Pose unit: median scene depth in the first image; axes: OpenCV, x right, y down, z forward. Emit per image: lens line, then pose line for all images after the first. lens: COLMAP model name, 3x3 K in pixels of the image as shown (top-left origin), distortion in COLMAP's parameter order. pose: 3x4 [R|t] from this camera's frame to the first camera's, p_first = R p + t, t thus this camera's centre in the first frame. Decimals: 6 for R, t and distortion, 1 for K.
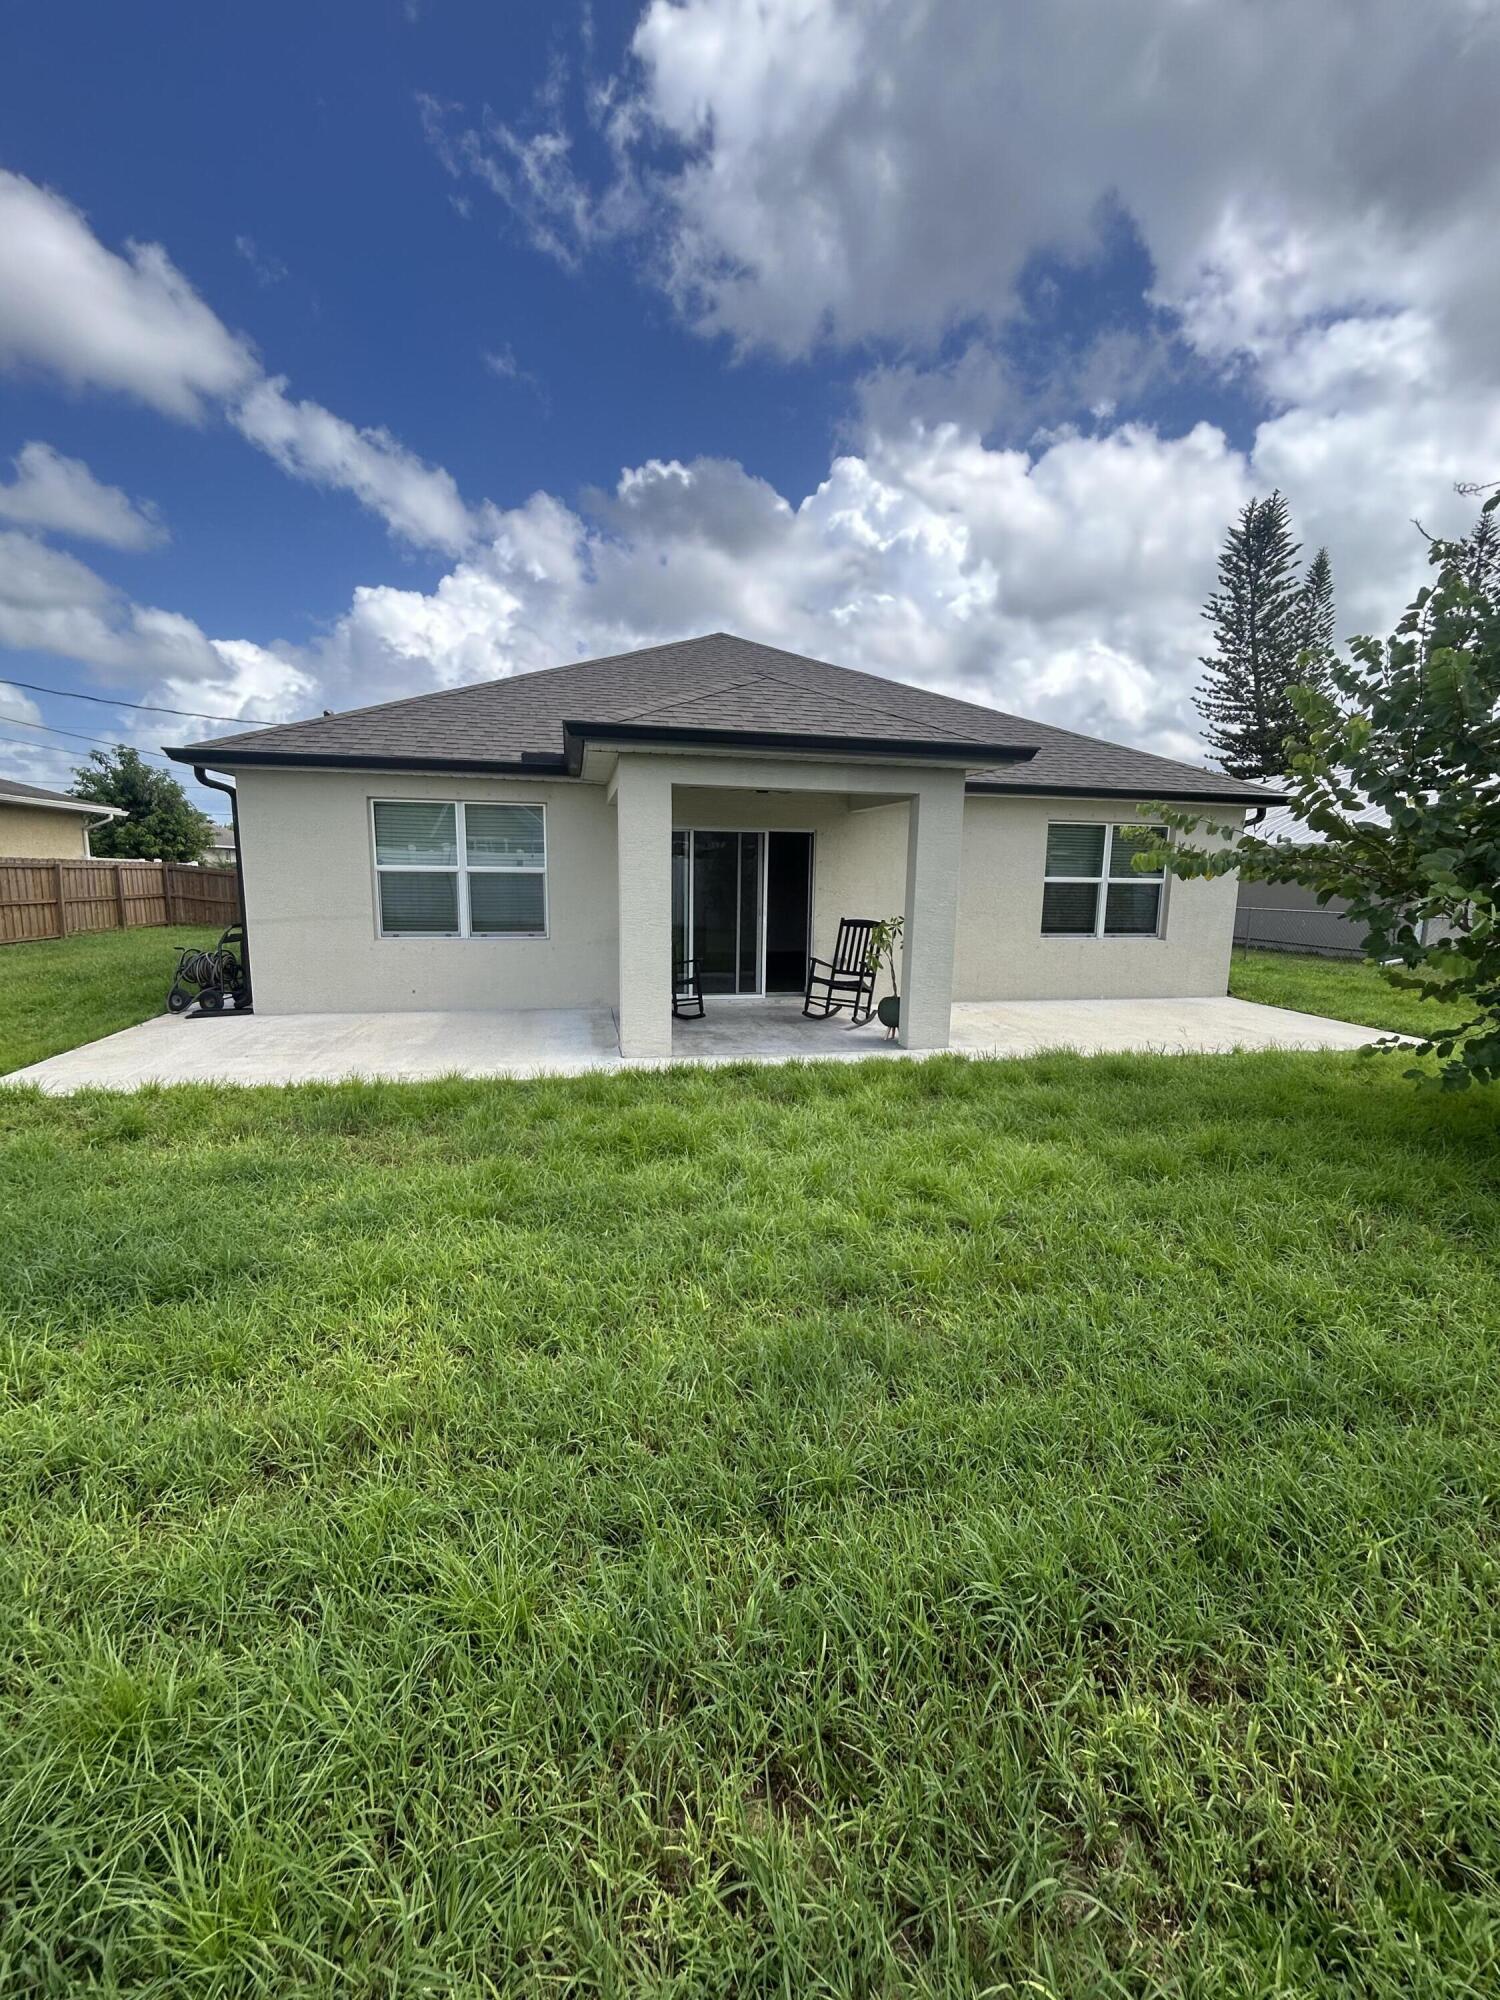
lens RADIAL K [[803.4, 0, 788.2], [0, 803.4, 1001.8], [0, 0, 1]] dist [-0.000530, -0.013982]
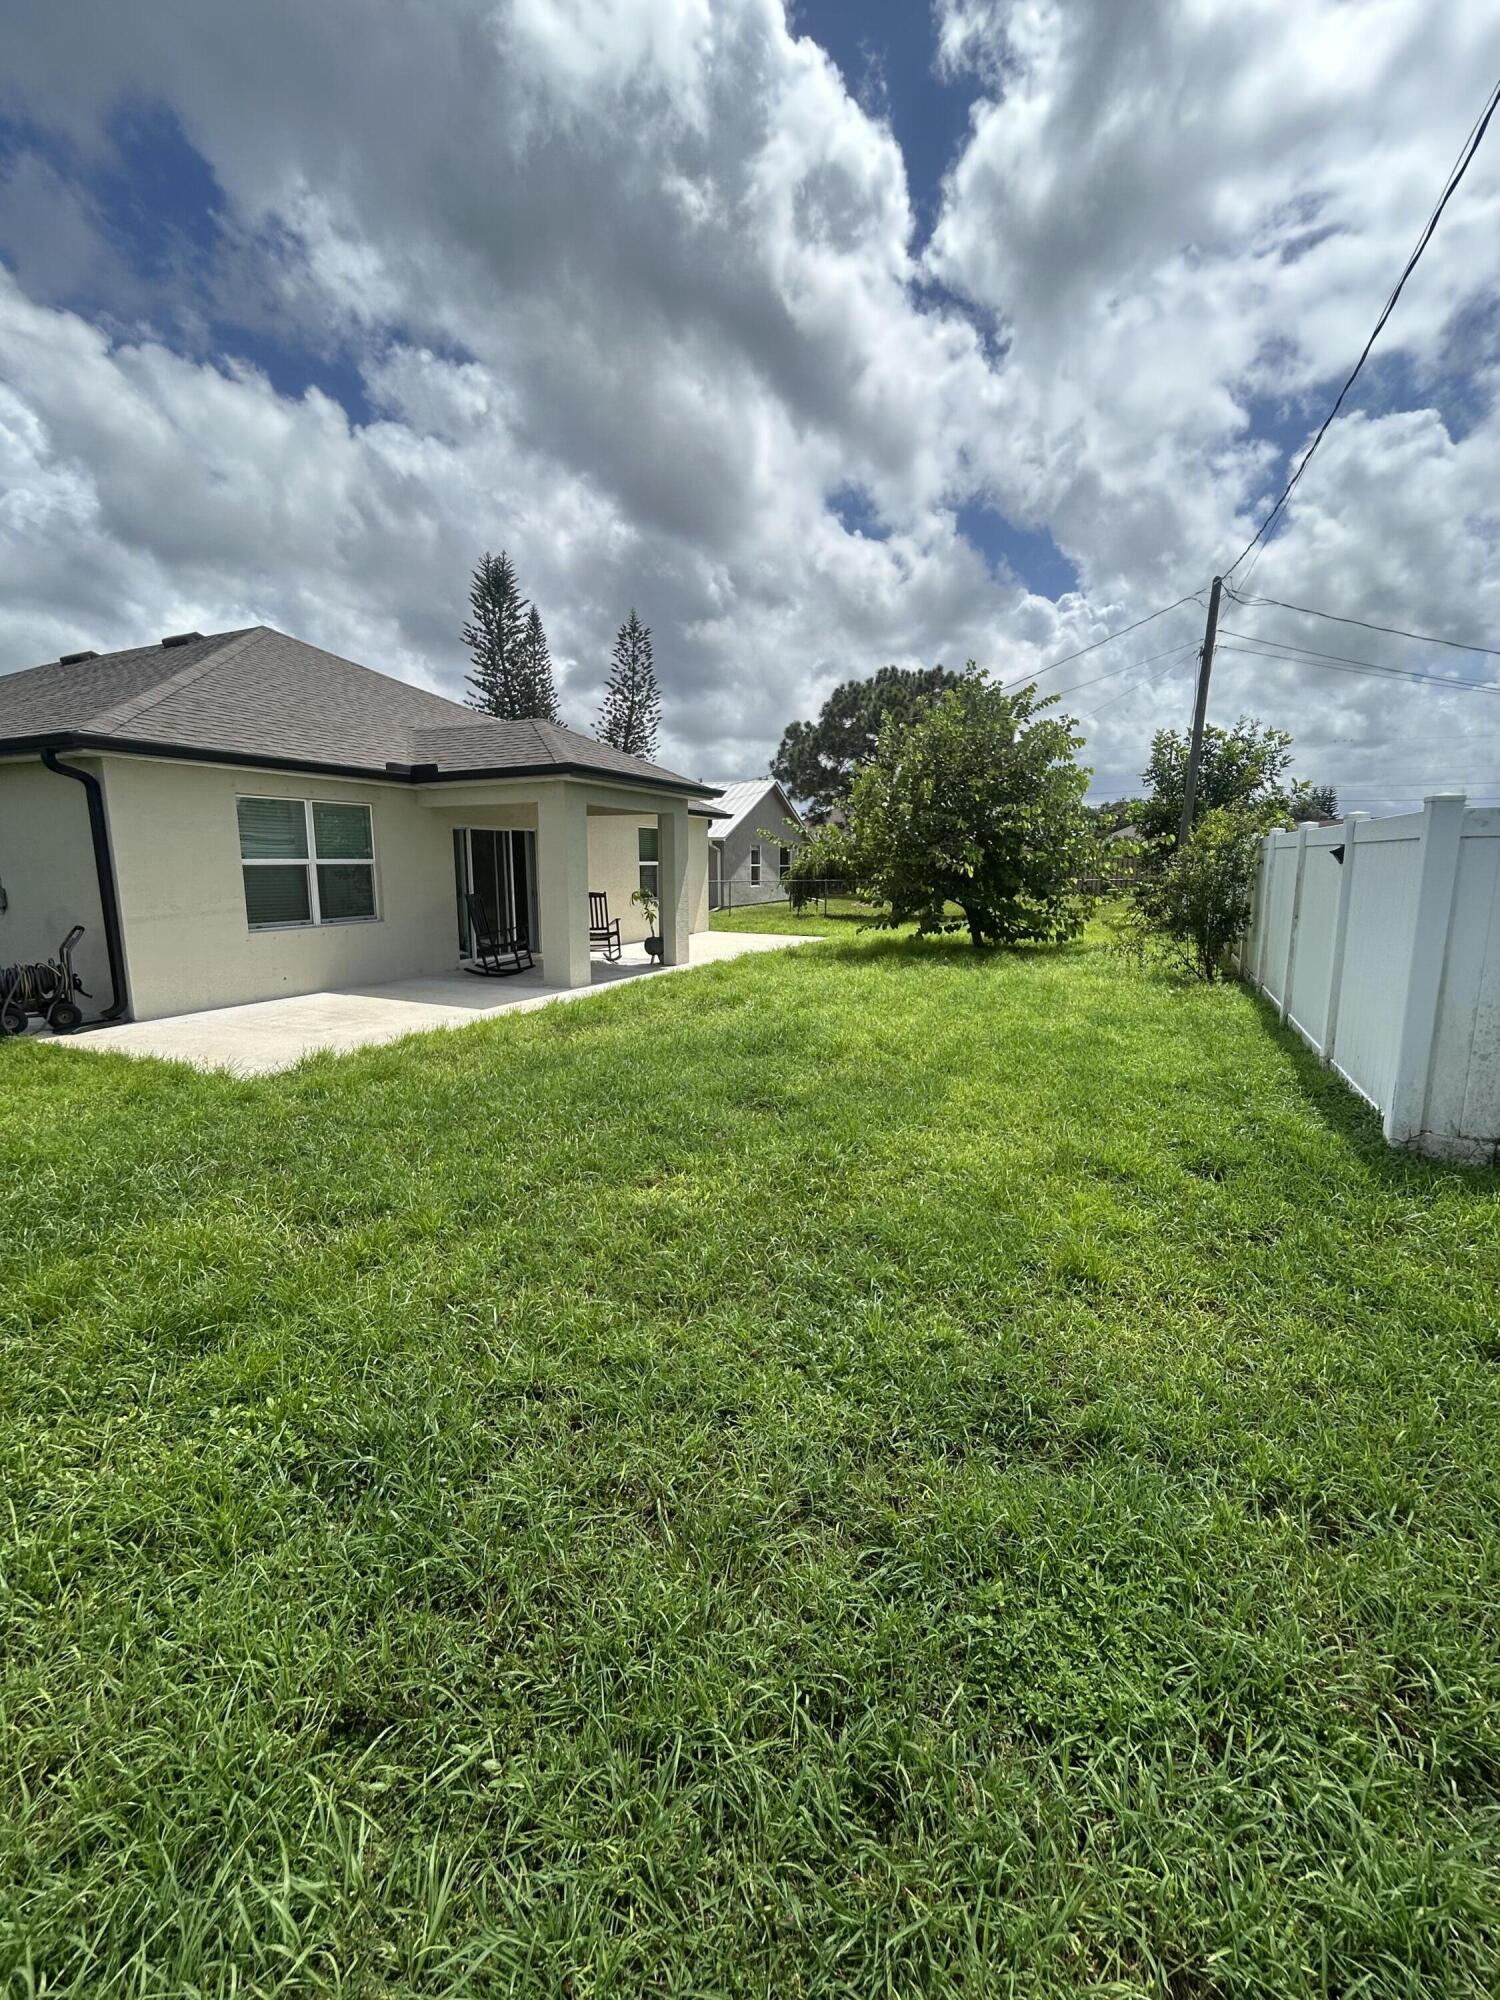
lens RADIAL K [[803.2, 0, 750.0], [0, 803.2, 1000.0], [0, 0, 1]] dist [0.000223, 0.047937]
pose [[0.577975, -0.152076, 0.801759, -0.114698], [0.134940, 0.986768, 0.089892, 0.000007], [-0.804821, 0.056234, 0.590848, -0.012848]]
